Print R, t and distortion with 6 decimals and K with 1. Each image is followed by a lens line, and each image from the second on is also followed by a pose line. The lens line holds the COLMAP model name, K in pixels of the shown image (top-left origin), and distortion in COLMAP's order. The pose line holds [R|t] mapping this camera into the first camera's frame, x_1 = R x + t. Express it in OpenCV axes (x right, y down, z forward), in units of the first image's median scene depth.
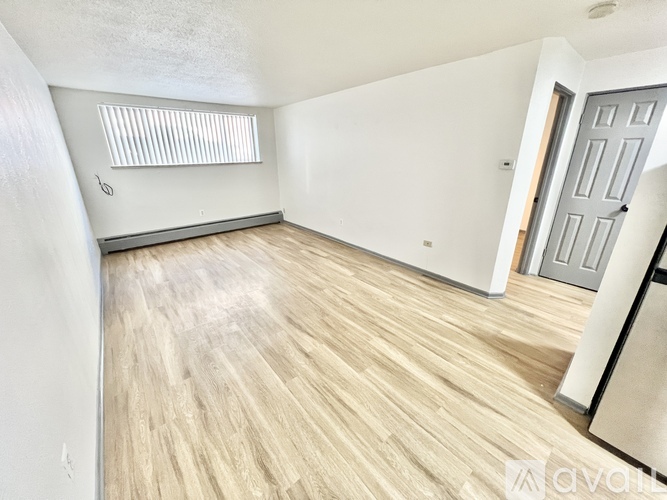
lens RADIAL K [[265.6, 0, 331.2], [0, 265.6, 248.2], [0, 0, 1]] dist [-0.000431, 0.000102]
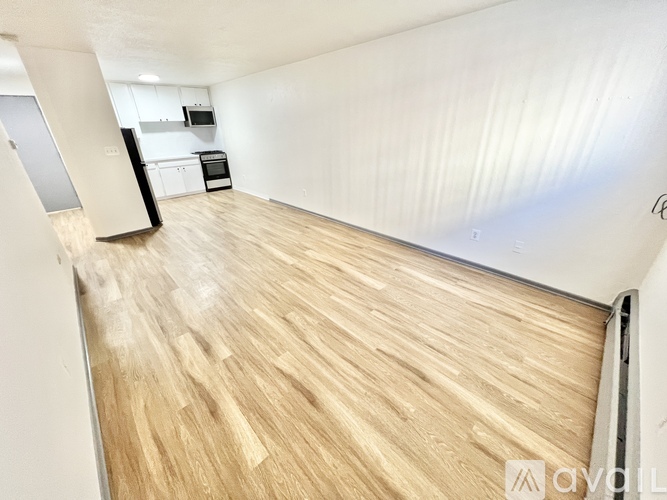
lens RADIAL K [[265.6, 0, 331.2], [0, 265.6, 248.2], [0, 0, 1]] dist [-0.000431, 0.000102]
pose [[-0.996639, 0.057920, -0.057937, -0.413860], [0.000235, 0.709232, 0.704976, -0.661062], [0.081923, 0.702592, -0.706861, 1.850087]]
